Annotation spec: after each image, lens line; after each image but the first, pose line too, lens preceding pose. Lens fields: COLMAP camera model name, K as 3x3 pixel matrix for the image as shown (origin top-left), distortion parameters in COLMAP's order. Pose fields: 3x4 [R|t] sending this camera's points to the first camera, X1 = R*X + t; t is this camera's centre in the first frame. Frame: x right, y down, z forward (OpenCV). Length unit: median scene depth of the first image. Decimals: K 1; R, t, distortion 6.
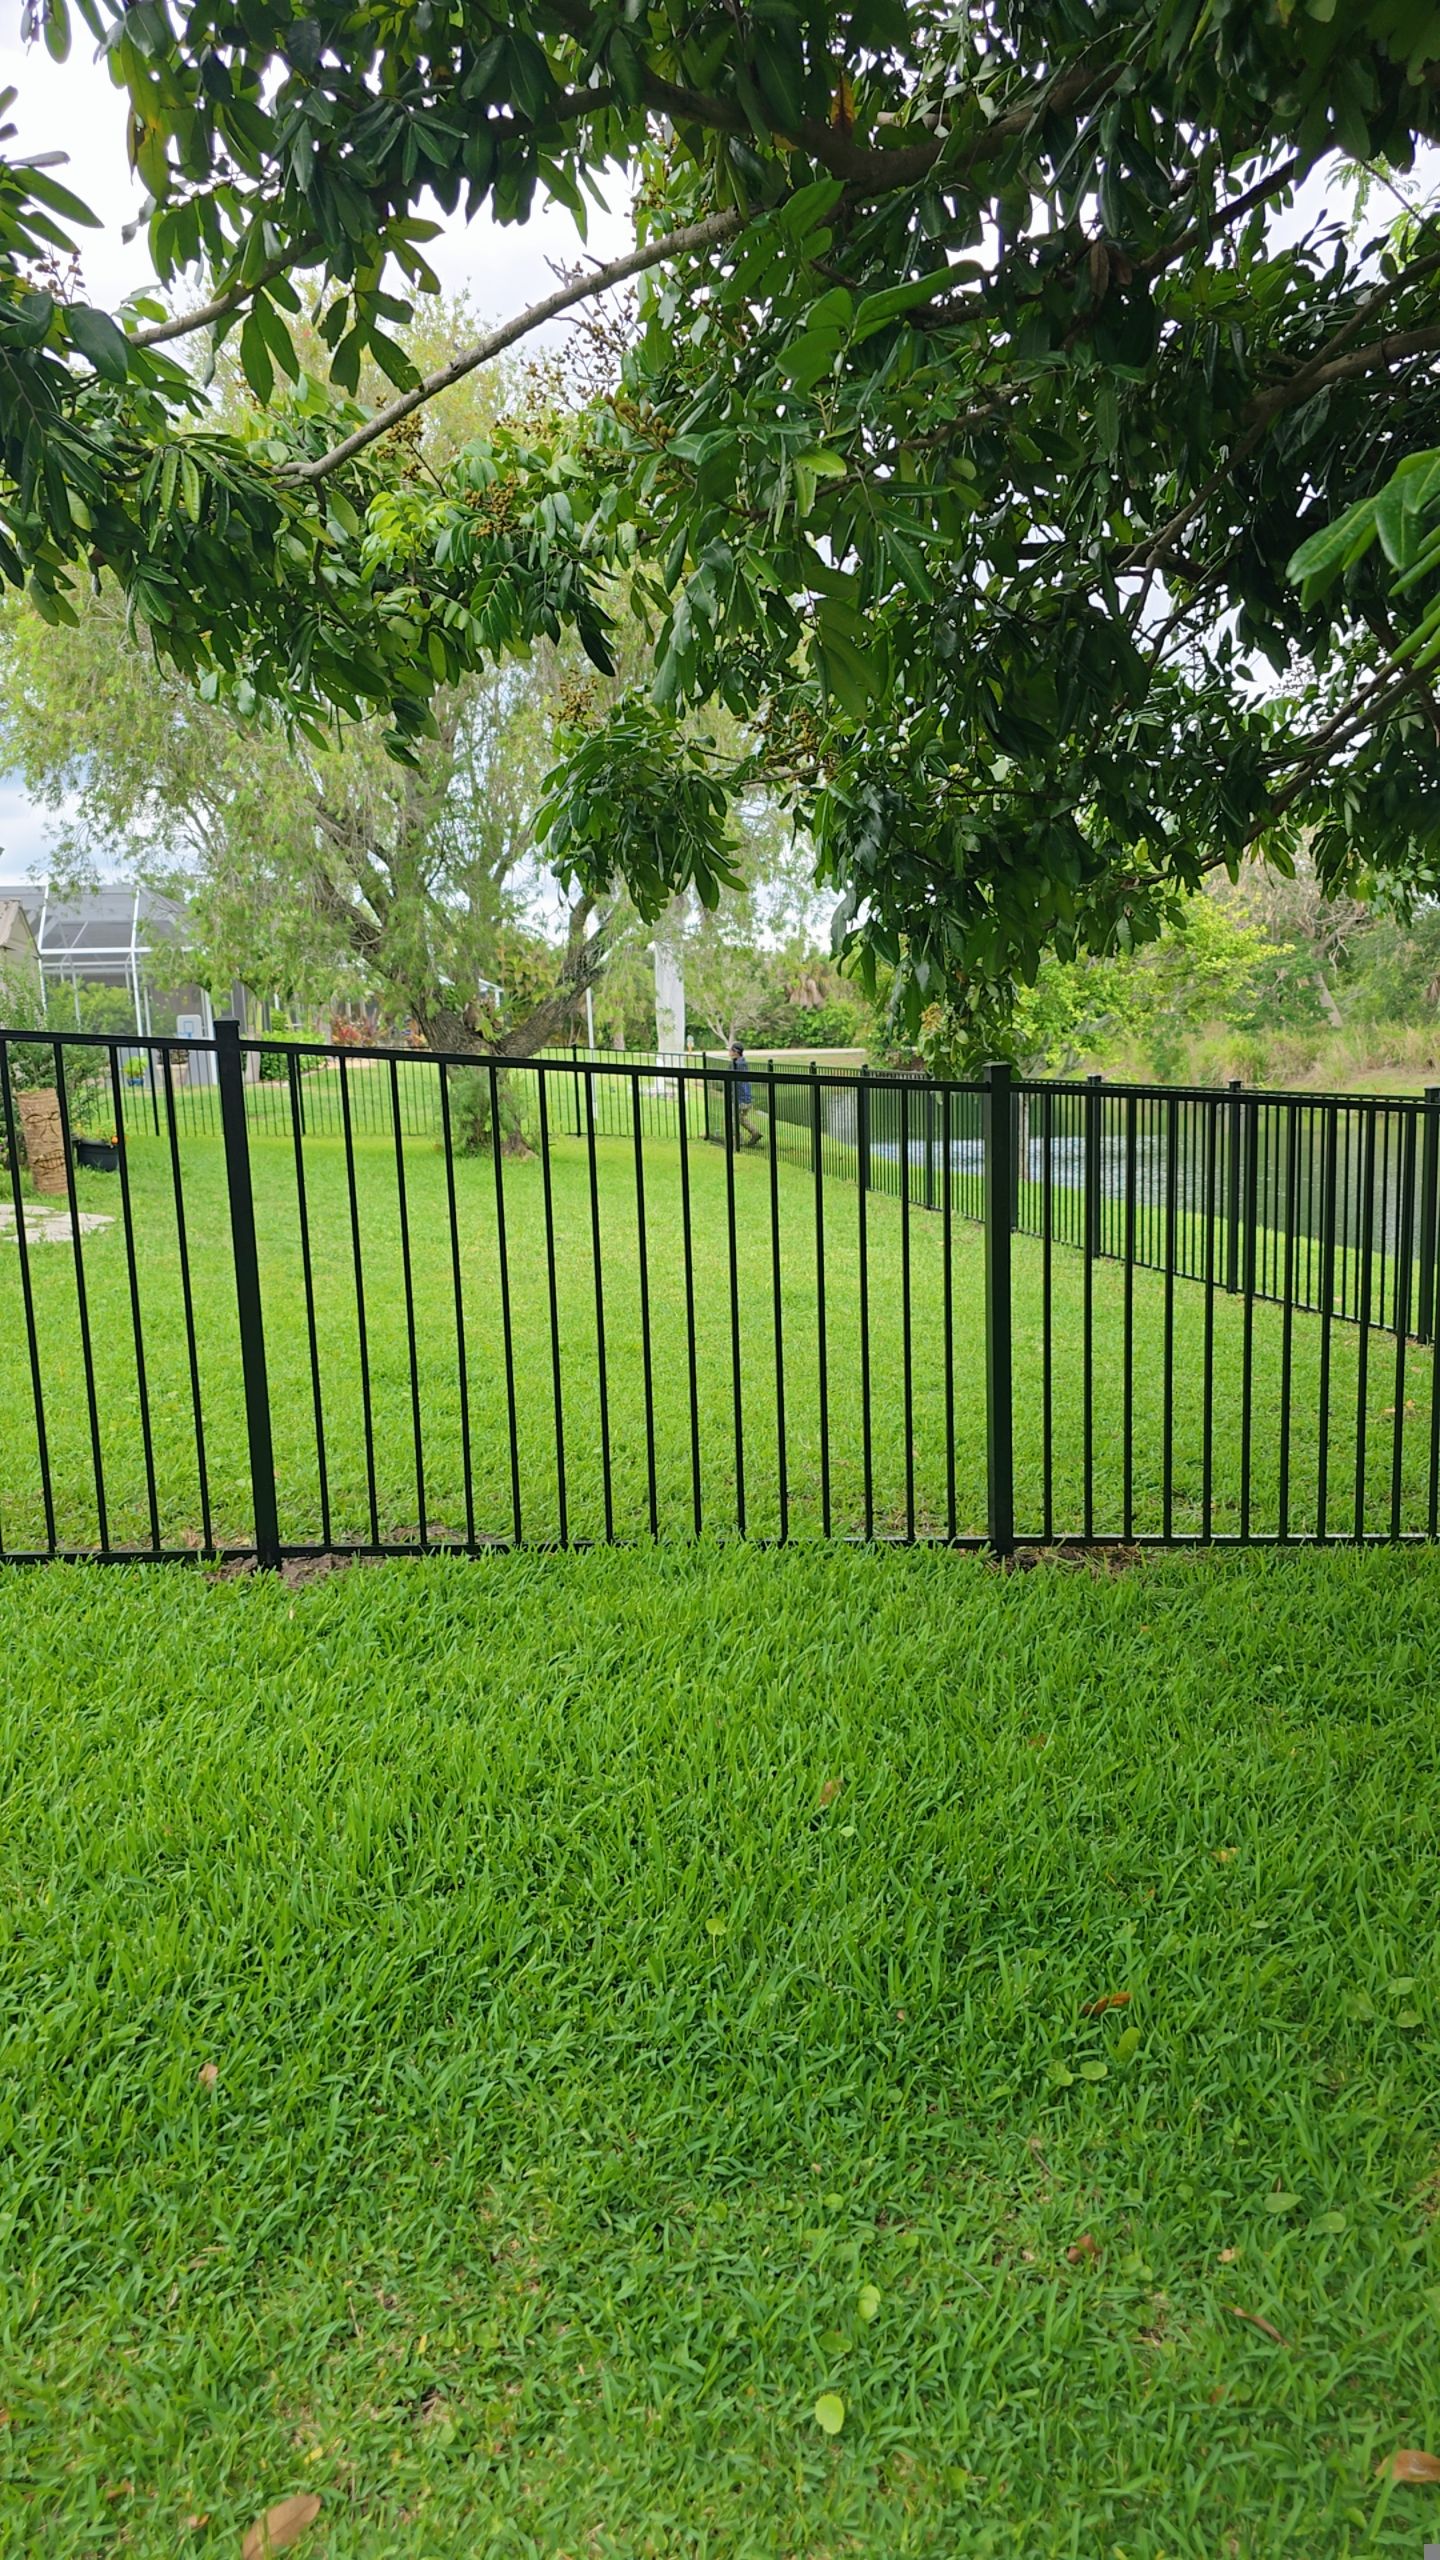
lens RADIAL K [[1679.5, 0, 716.4], [0, 1679.5, 1292.4], [0, 0, 1]] dist [0.047401, -0.040808]
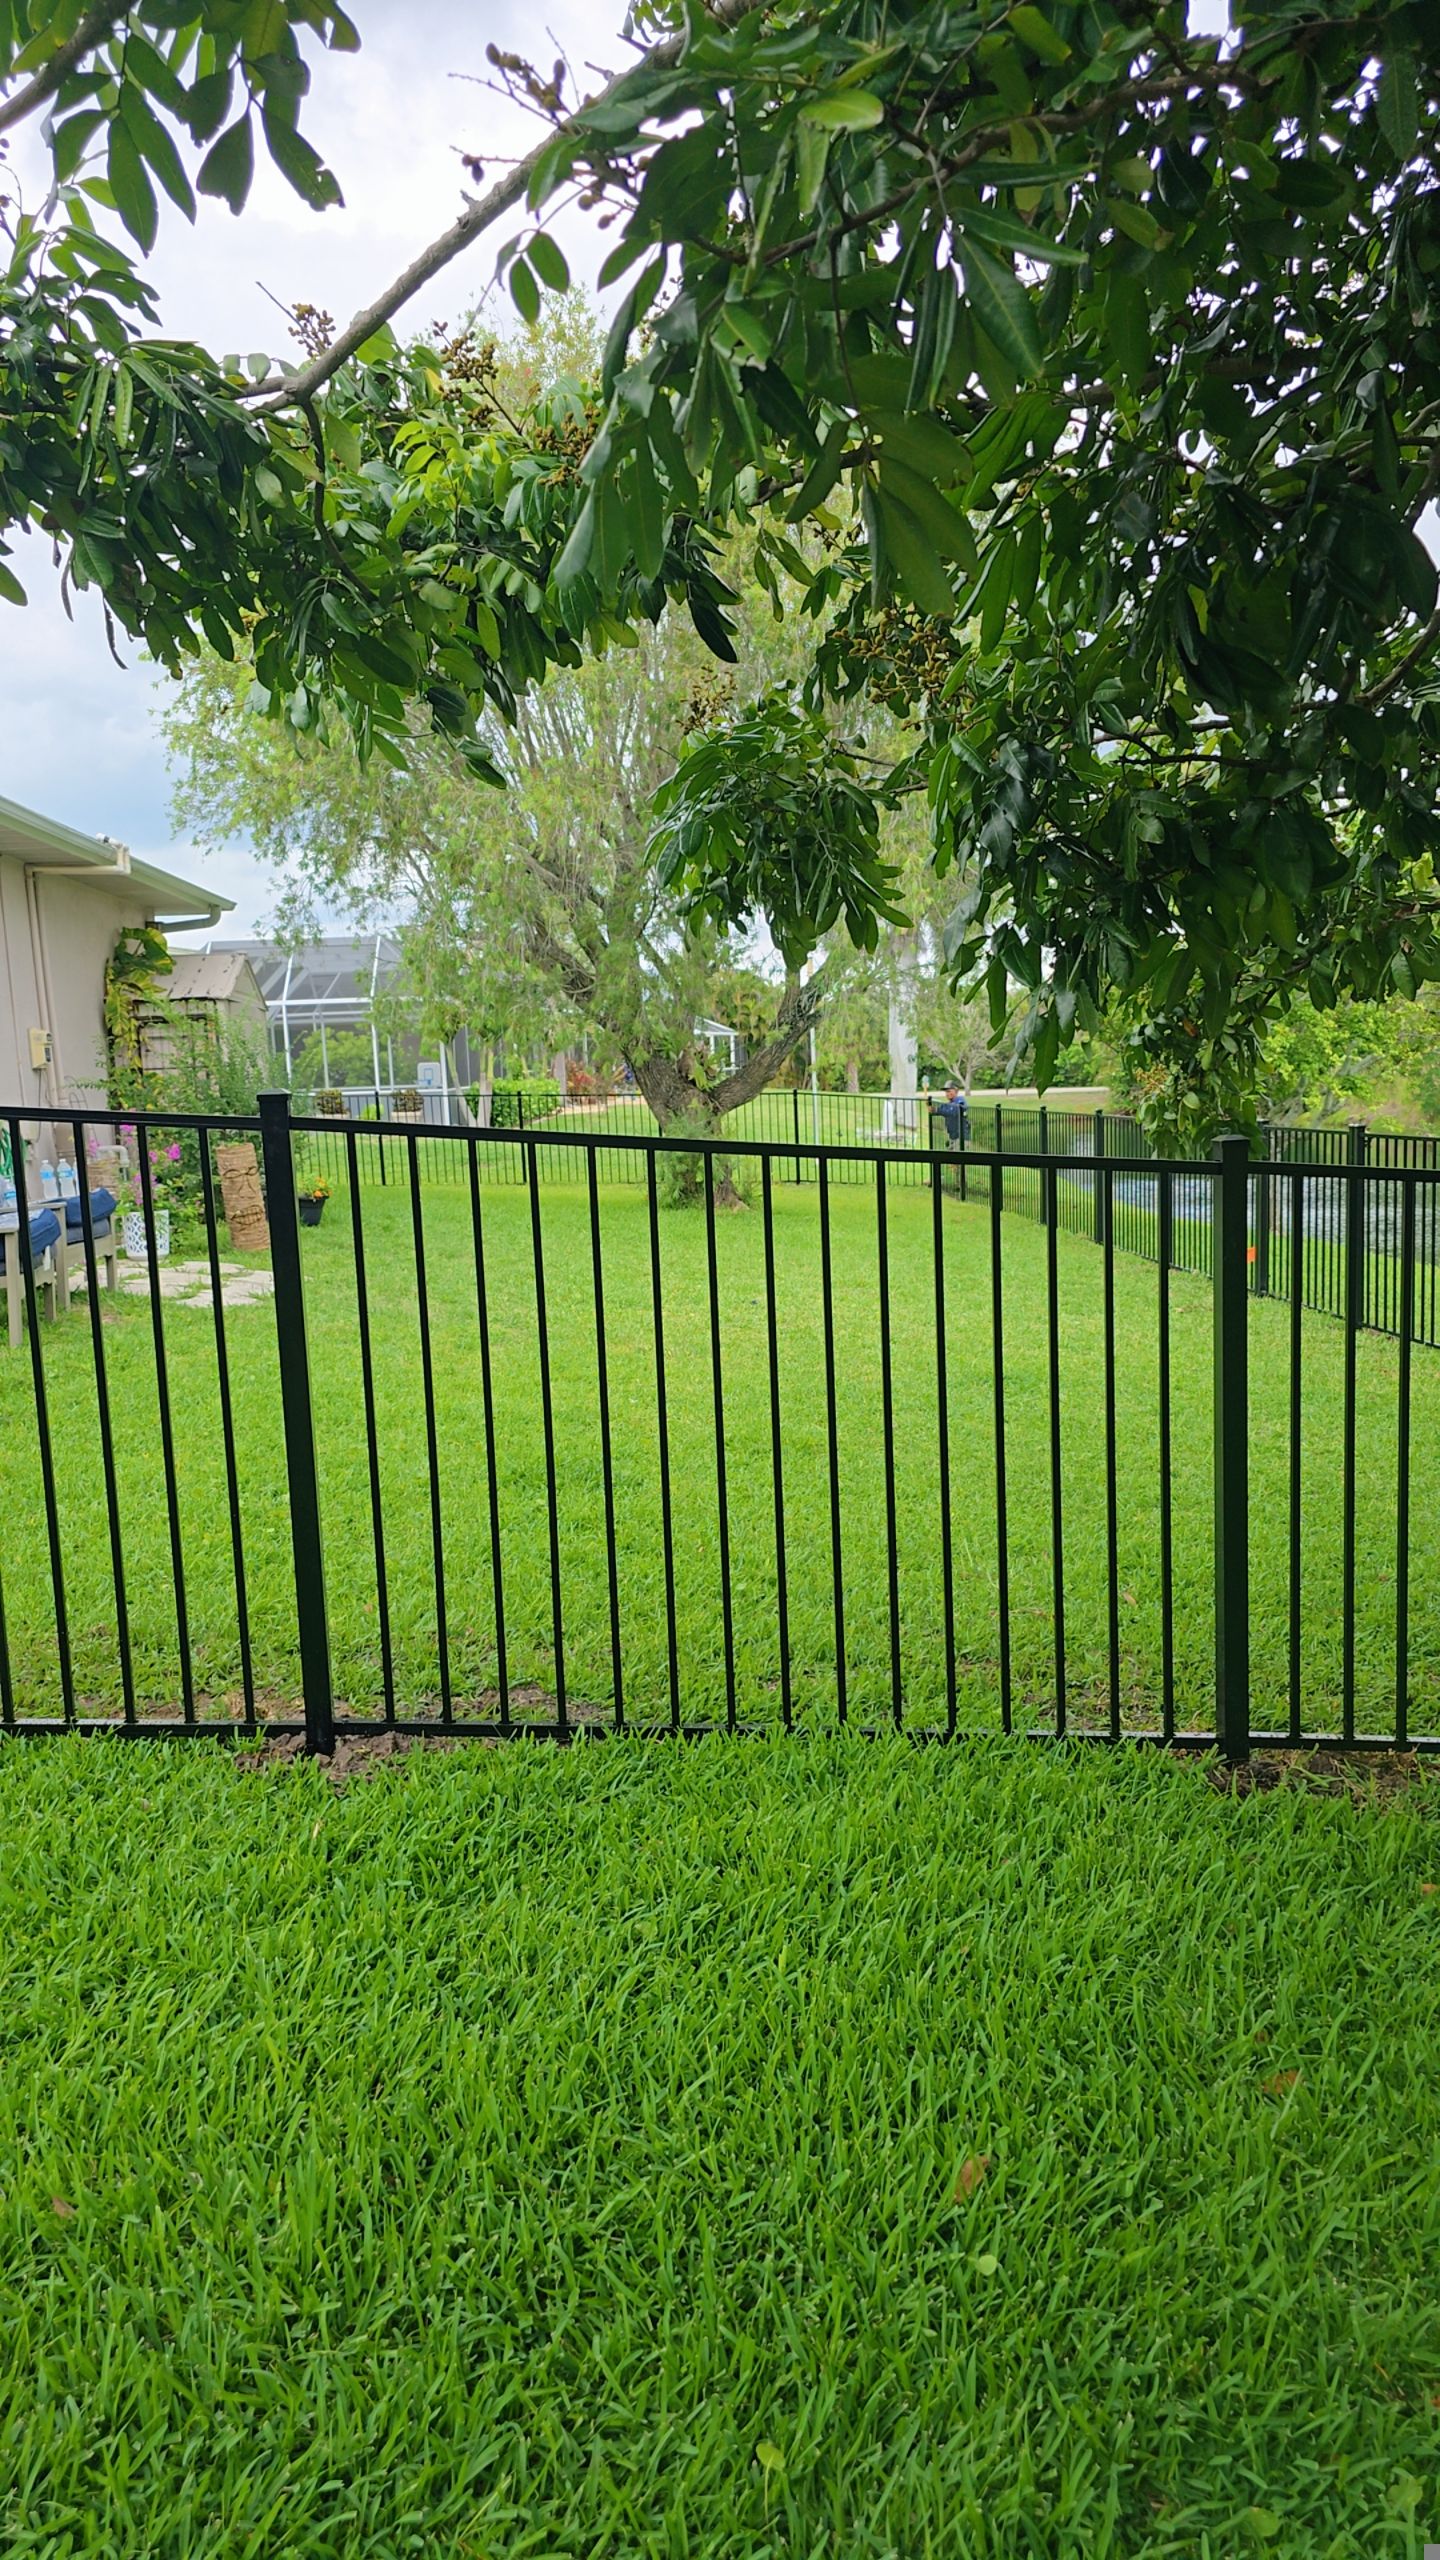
lens RADIAL K [[1679.5, 0, 720.2], [0, 1679.5, 1294.3], [0, 0, 1]] dist [0.047401, -0.040808]
pose [[0.990386, 0.011627, -0.137841, 0.042979], [-0.014773, 0.999653, -0.021826, -0.045271], [0.137539, 0.023652, 0.990214, 0.200118]]
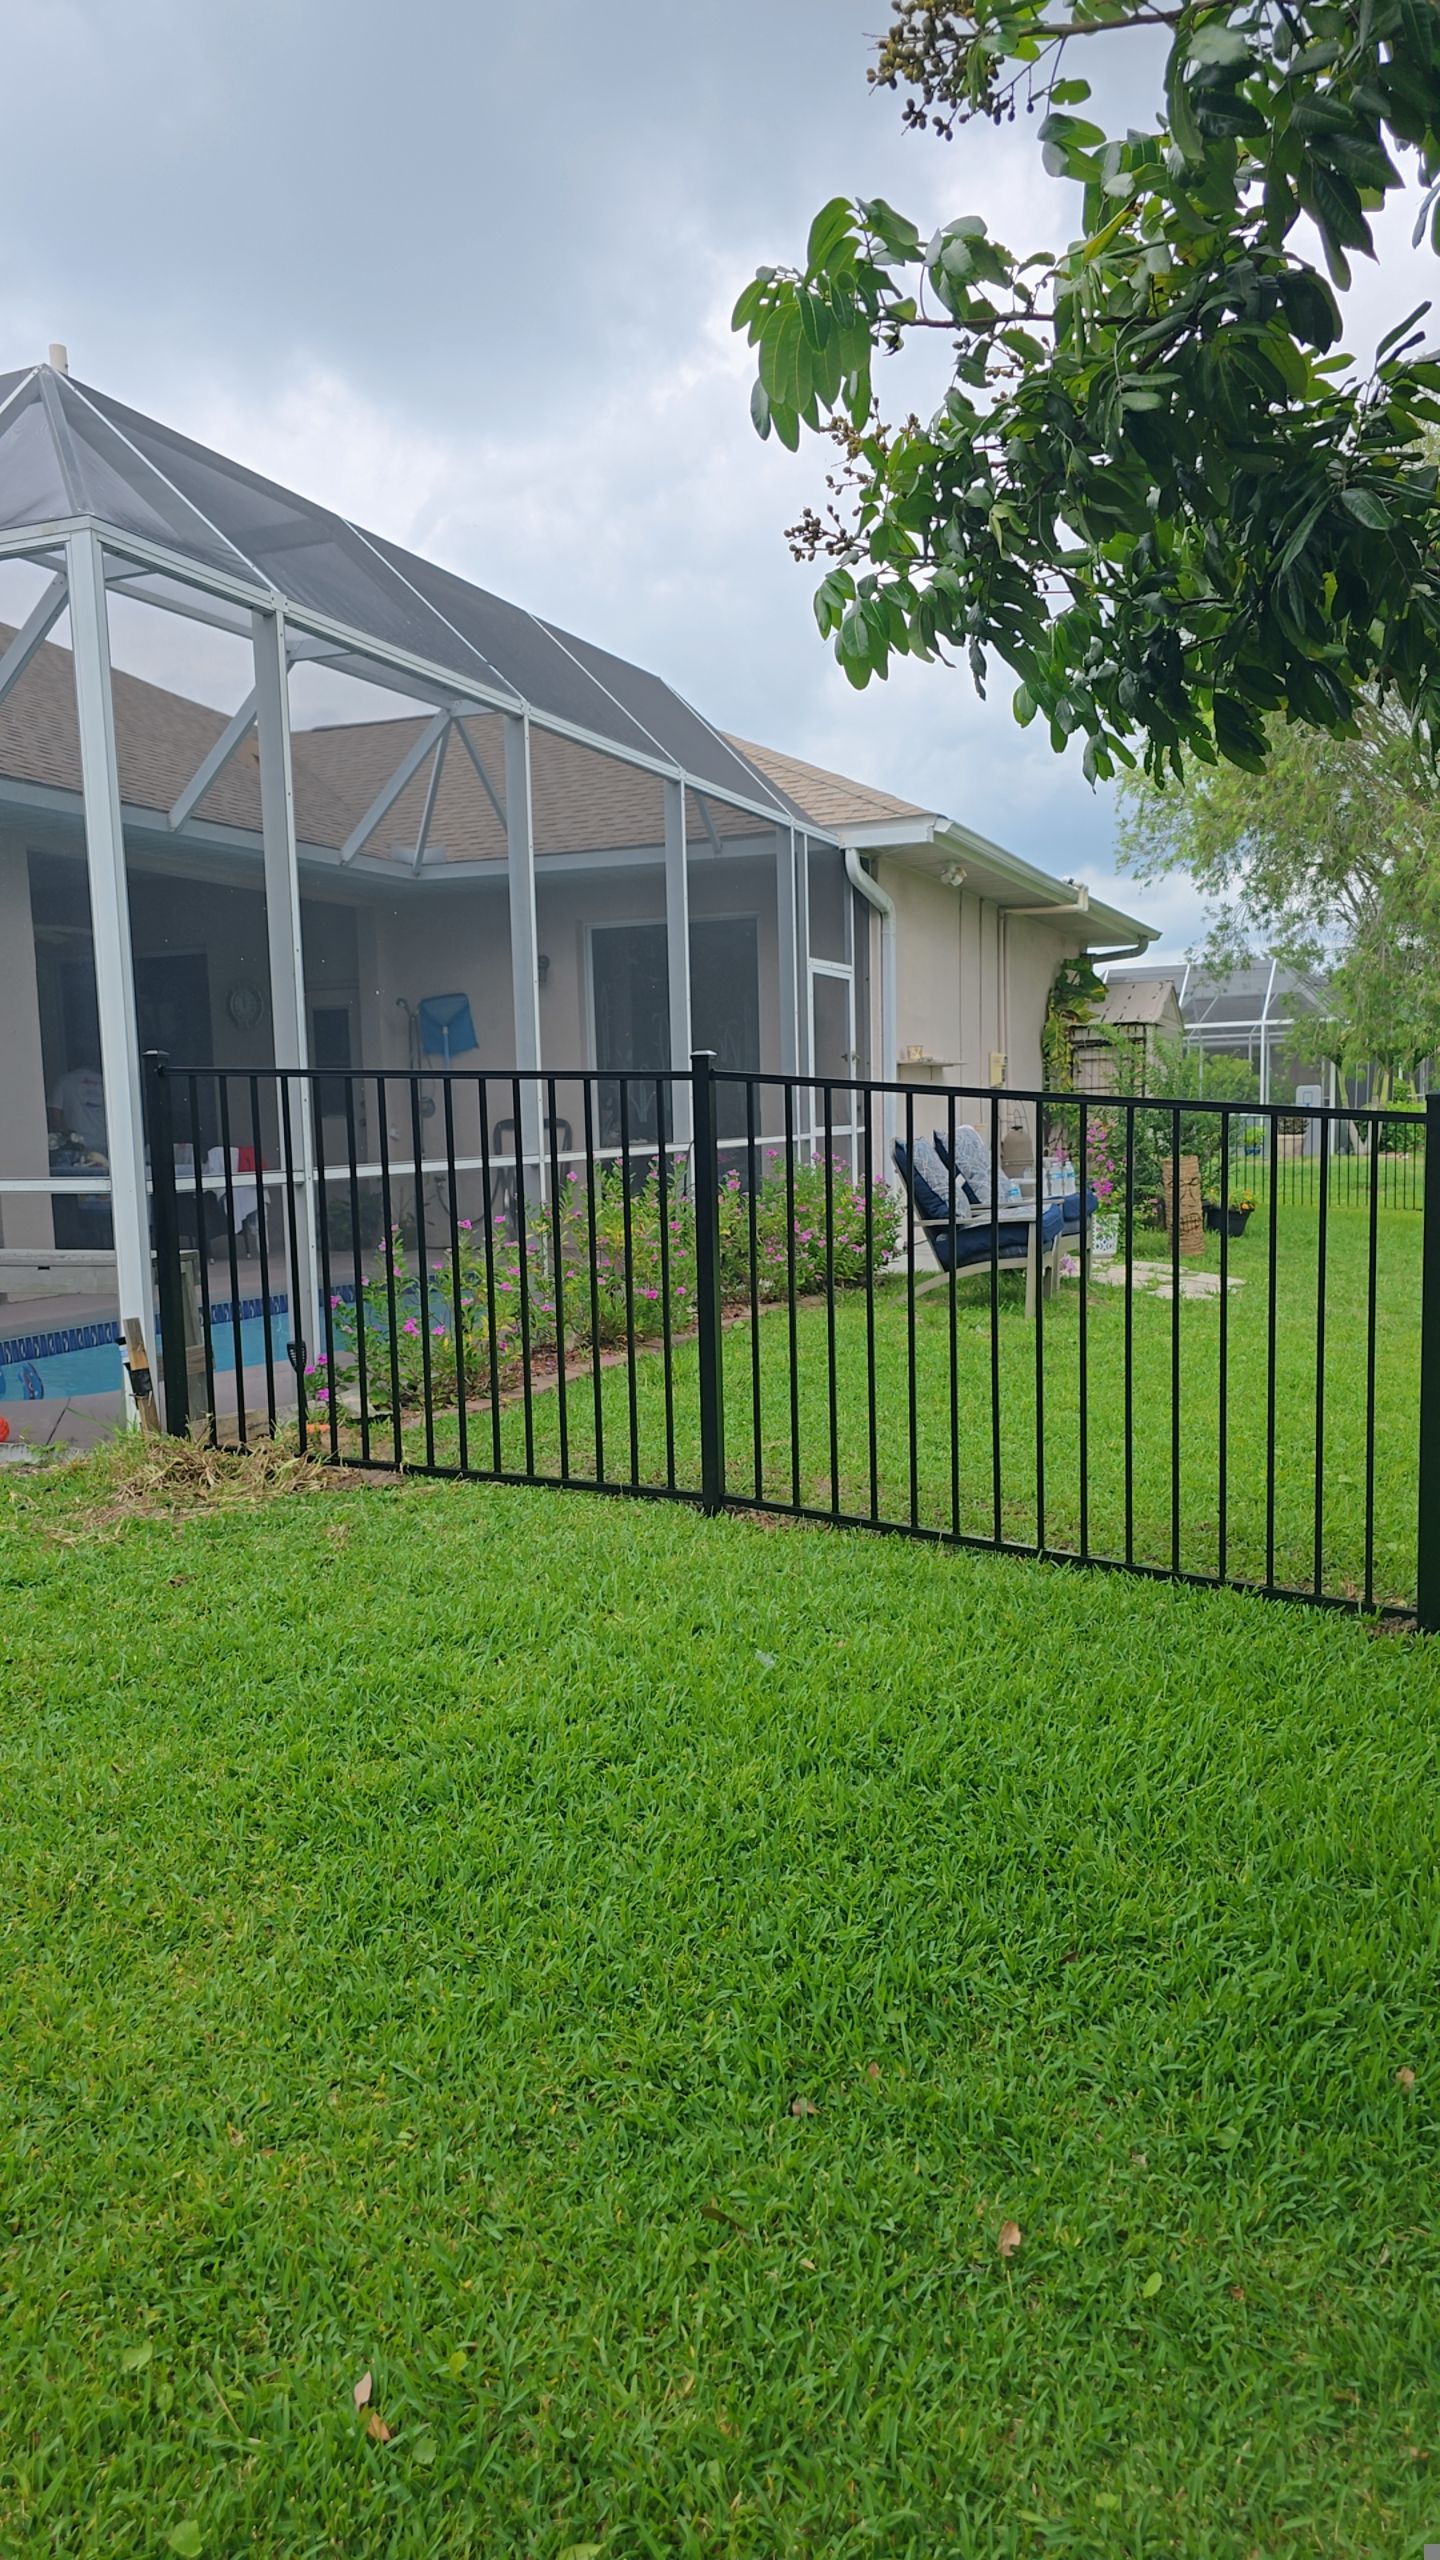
lens RADIAL K [[1679.5, 0, 739.1], [0, 1679.5, 1301.1], [0, 0, 1]] dist [0.047401, -0.040808]
pose [[0.815085, 0.075393, -0.574415, -0.034365], [-0.095764, 0.995390, -0.005241, 0.010874], [0.571372, 0.059280, 0.818548, -0.078252]]
